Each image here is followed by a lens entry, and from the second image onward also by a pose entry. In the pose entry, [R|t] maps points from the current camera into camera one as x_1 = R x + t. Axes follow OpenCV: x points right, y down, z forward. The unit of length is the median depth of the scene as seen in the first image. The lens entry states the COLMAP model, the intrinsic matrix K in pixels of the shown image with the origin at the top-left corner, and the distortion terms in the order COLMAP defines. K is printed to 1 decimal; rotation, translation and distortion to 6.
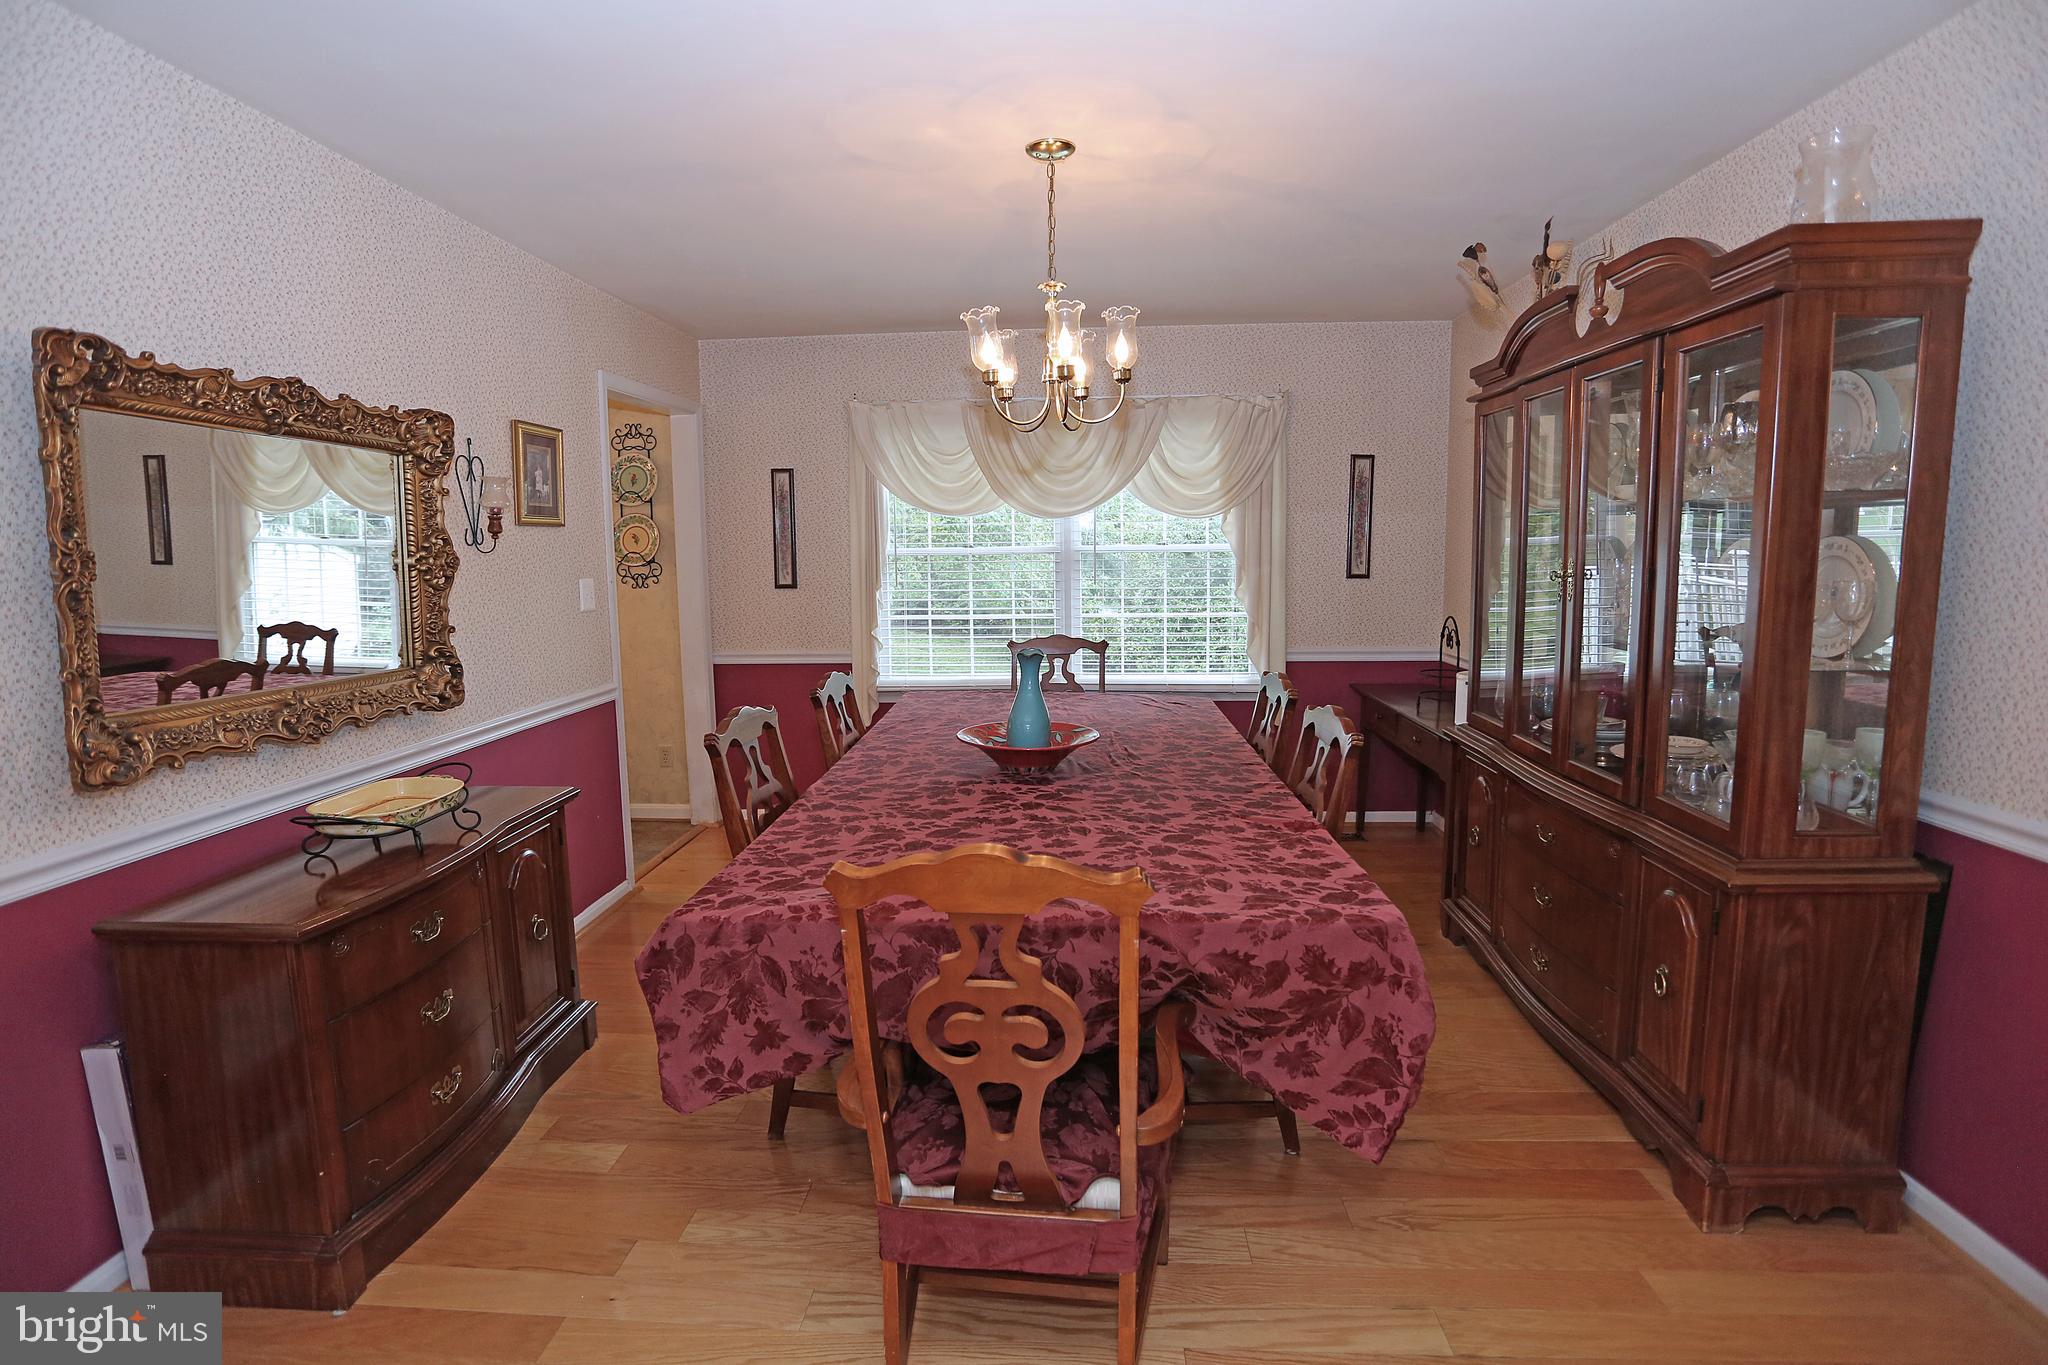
lens RADIAL K [[998.9, 0, 1048.6], [0, 998.9, 642.0], [0, 0, 1]] dist [-0.033688, 0.000089]
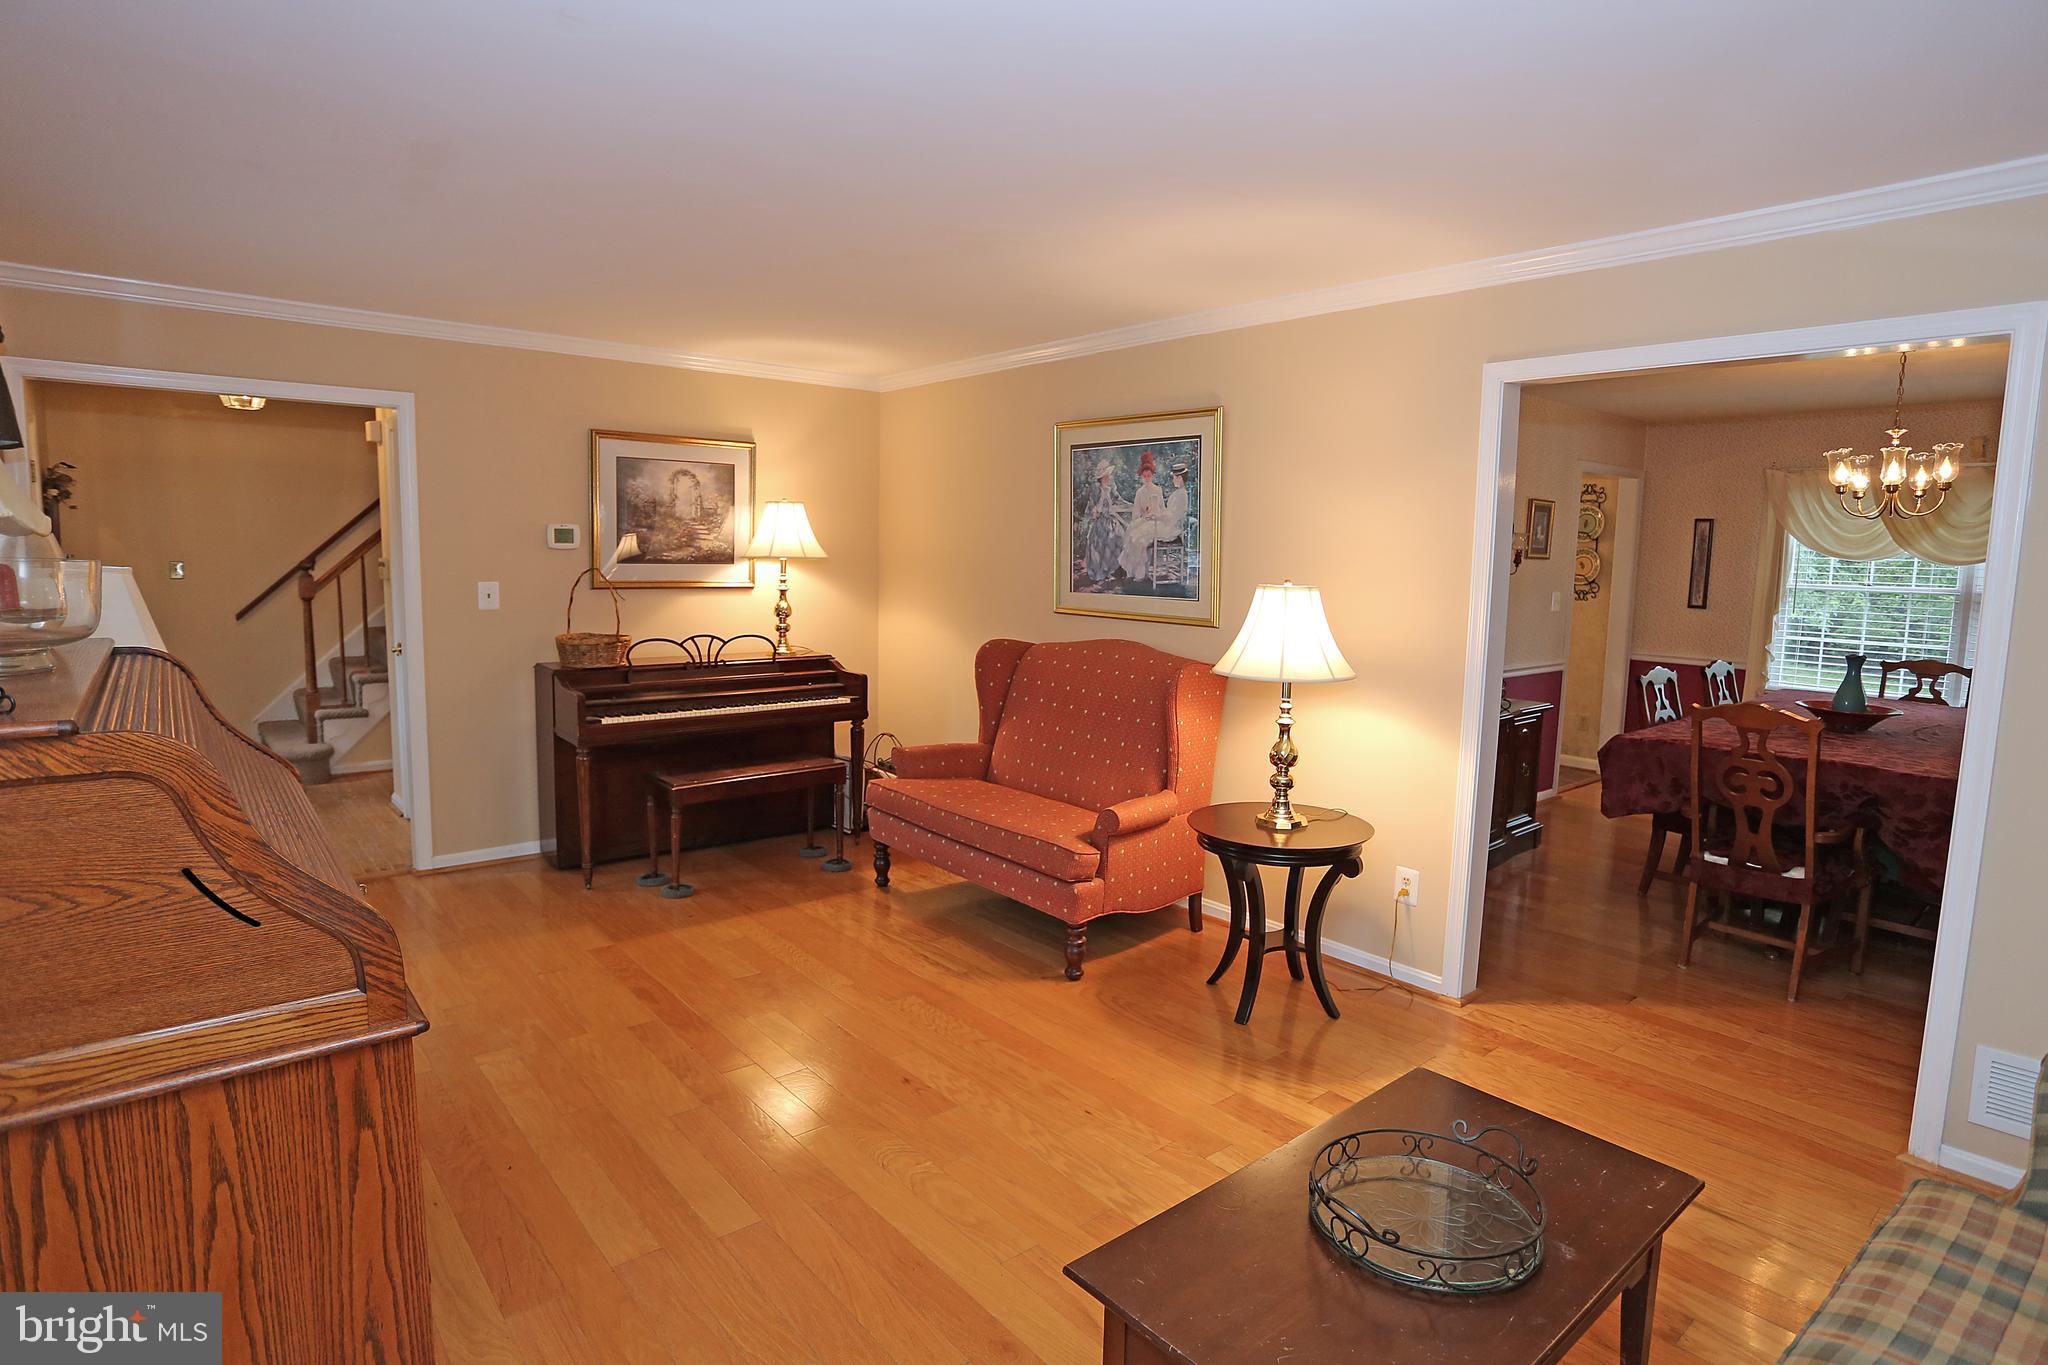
lens RADIAL K [[1024.2, 0, 1005.6], [0, 1024.2, 668.1], [0, 0, 1]] dist [-0.089068, 0.034913]
pose [[0.638633, 0.112990, -0.761171, 0.208946], [-0.101706, 0.992877, 0.062052, 0.048913], [0.762760, 0.037787, 0.645576, -0.720491]]
